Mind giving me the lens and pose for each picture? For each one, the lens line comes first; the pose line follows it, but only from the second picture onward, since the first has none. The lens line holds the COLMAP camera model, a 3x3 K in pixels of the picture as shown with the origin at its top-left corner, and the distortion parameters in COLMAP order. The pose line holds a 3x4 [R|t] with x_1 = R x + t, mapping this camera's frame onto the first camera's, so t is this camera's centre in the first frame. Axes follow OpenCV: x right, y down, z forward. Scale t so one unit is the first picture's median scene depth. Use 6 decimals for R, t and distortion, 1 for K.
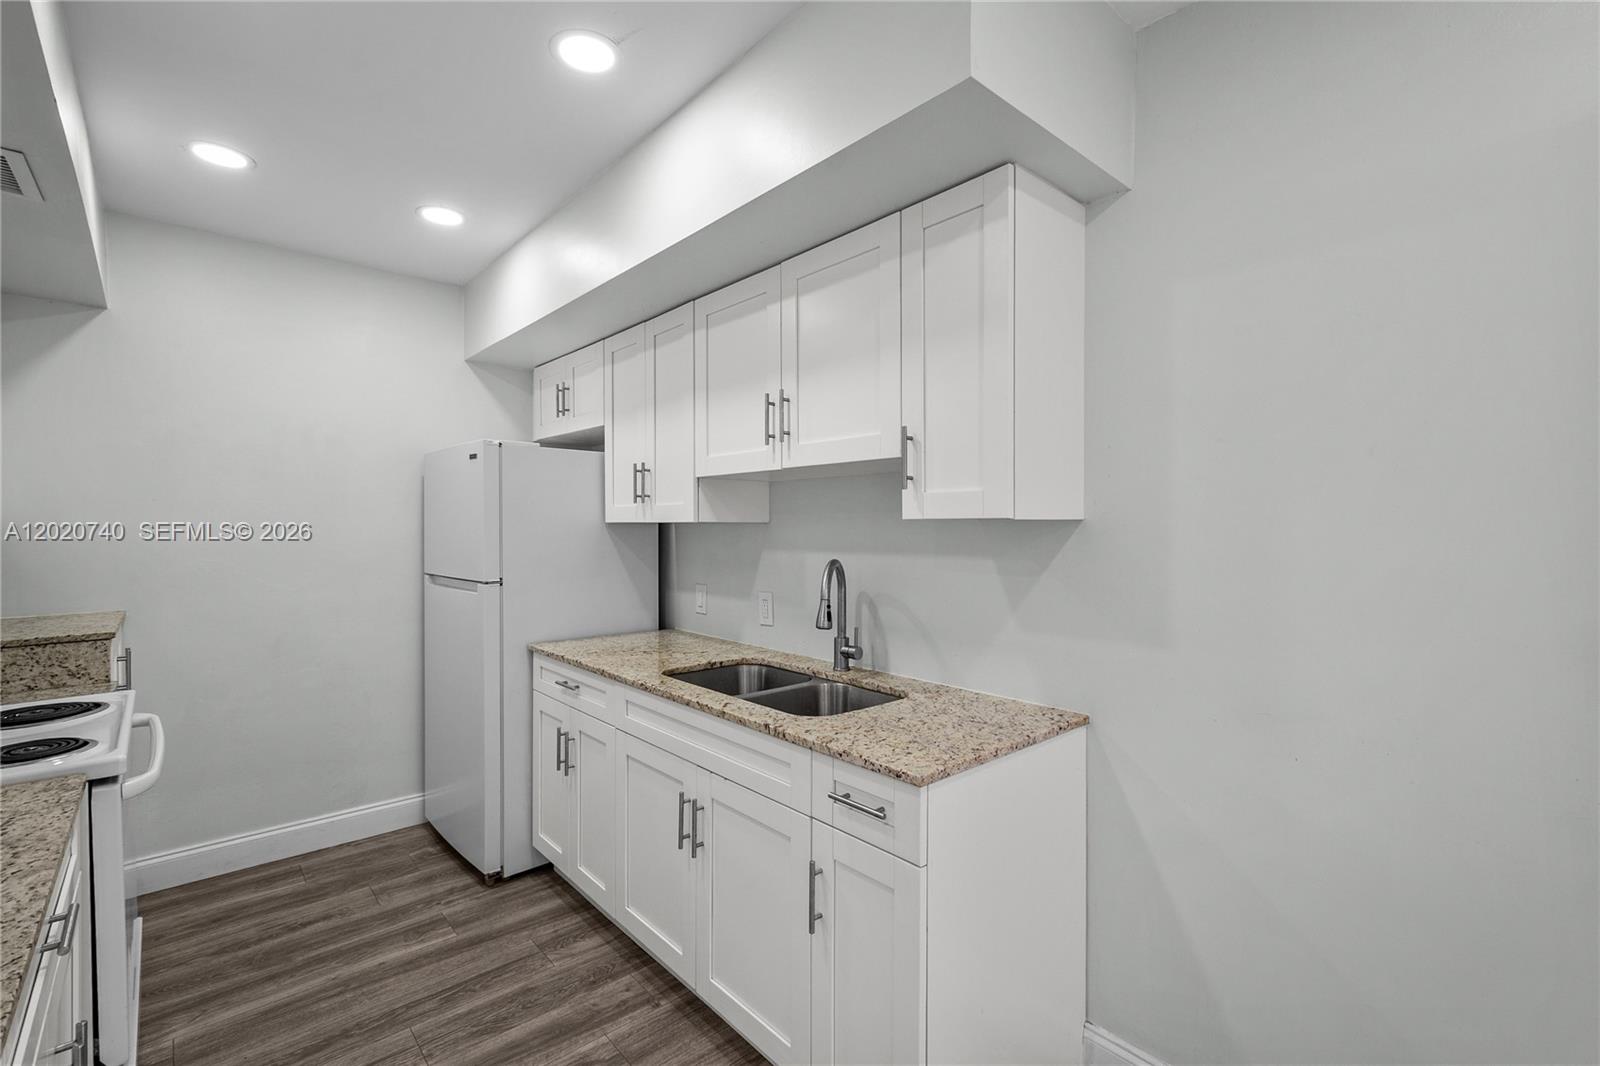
lens RADIAL K [[725.9, 0, 806.7], [0, 725.9, 528.8], [0, 0, 1]] dist [0.004132, 0.001945]
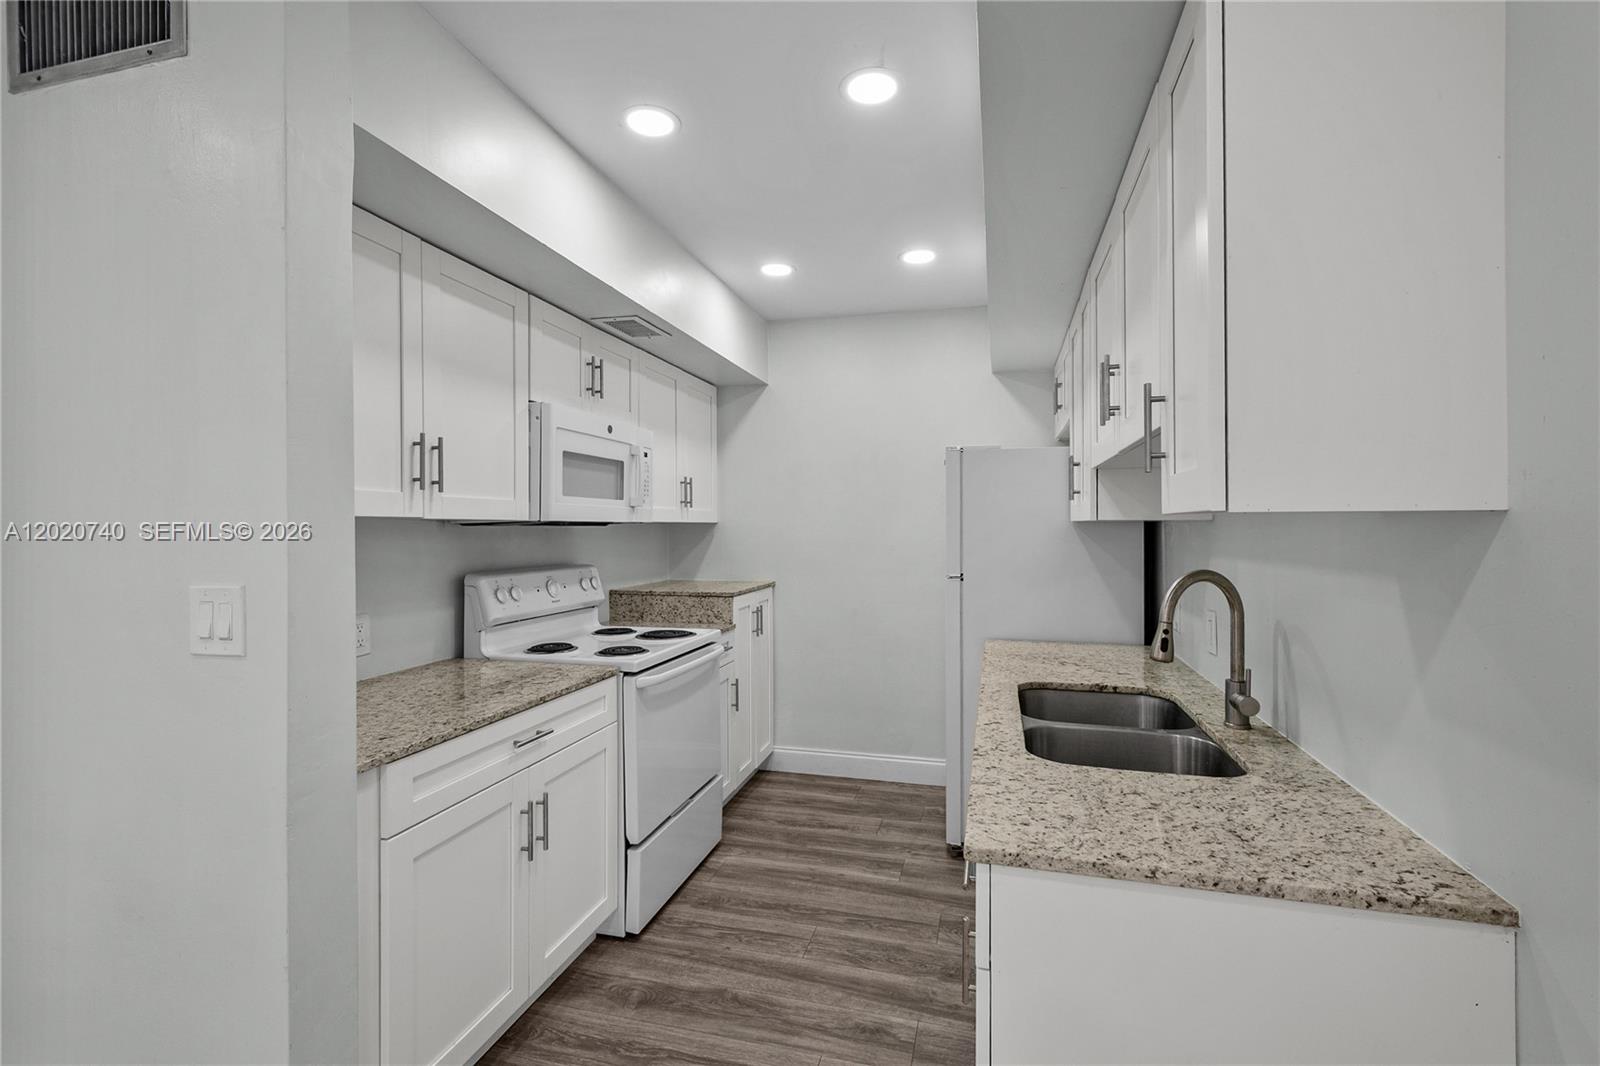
lens RADIAL K [[725.9, 0, 790.0], [0, 725.9, 521.1], [0, 0, 1]] dist [0.004132, 0.001945]
pose [[0.534259, -0.006199, -0.845298, 0.450661], [-0.002142, 0.999960, -0.008687, 0.000454], [0.845318, 0.006452, 0.534224, 0.267686]]
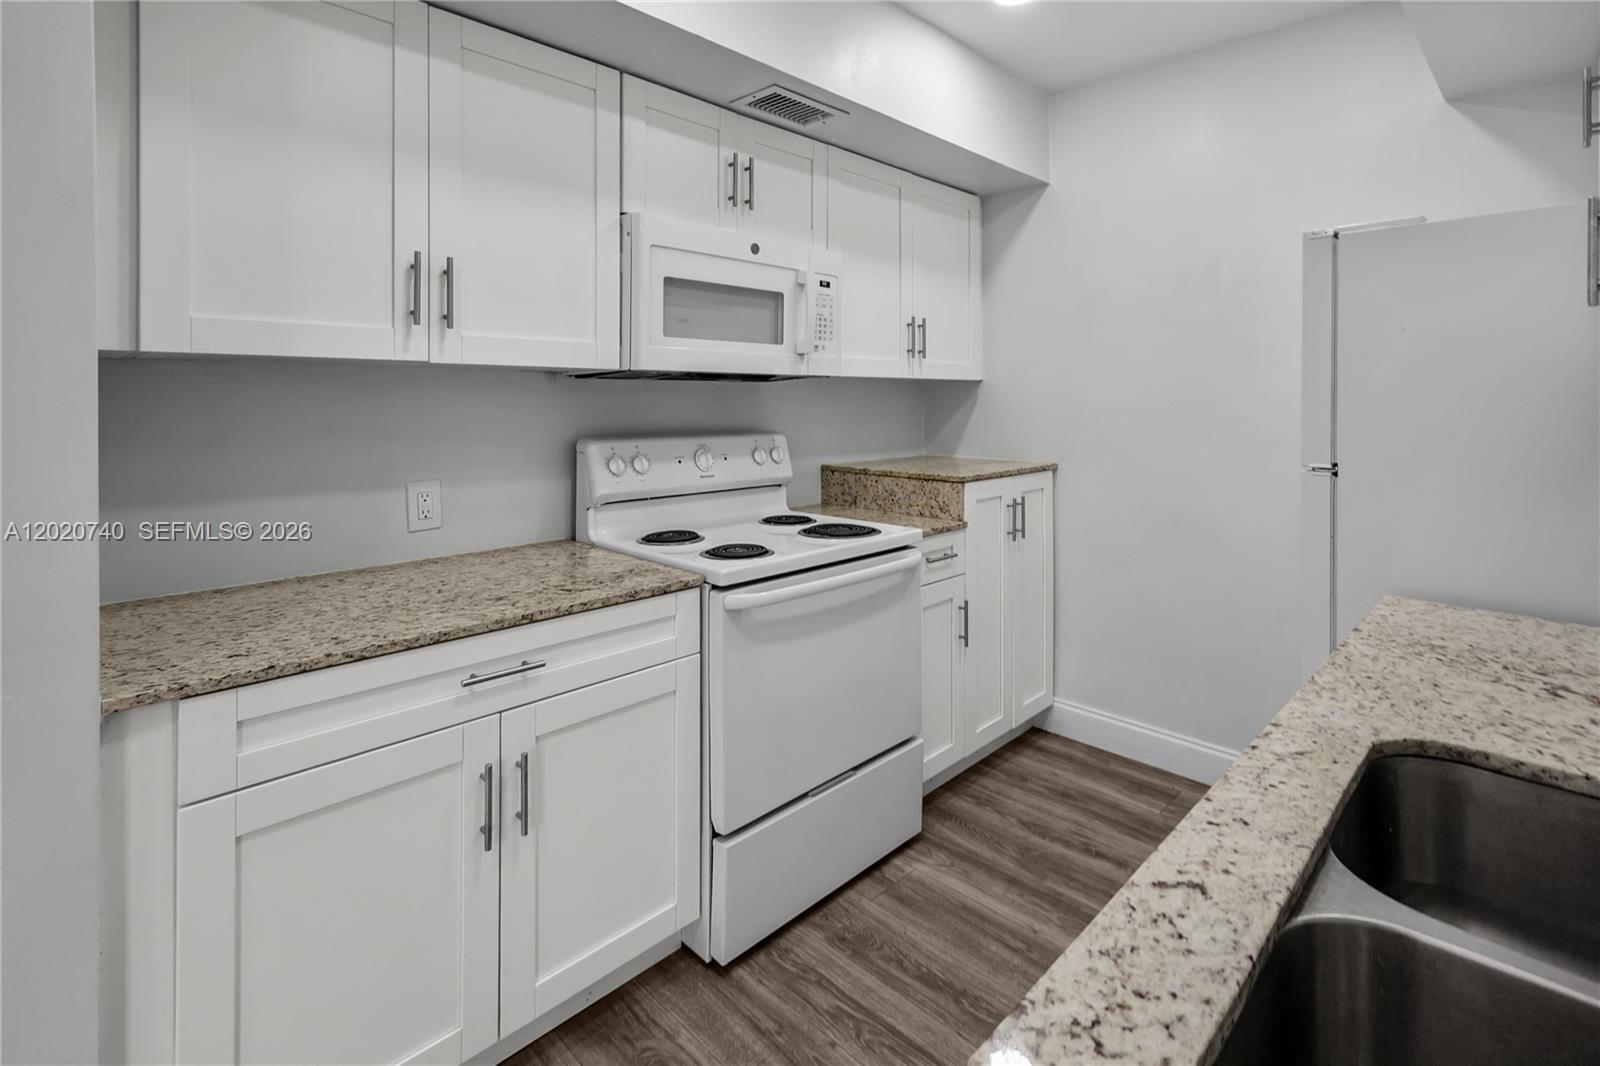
lens RADIAL K [[761.0, 0, 813.1], [0, 761.0, 396.7], [0, 0, 1]] dist [0.003208, 0.000409]
pose [[0.063606, 0.000056, -0.997975, 0.190037], [-0.005749, 0.999983, -0.000310, 0.022218], [0.997959, 0.005758, 0.063606, 0.709854]]
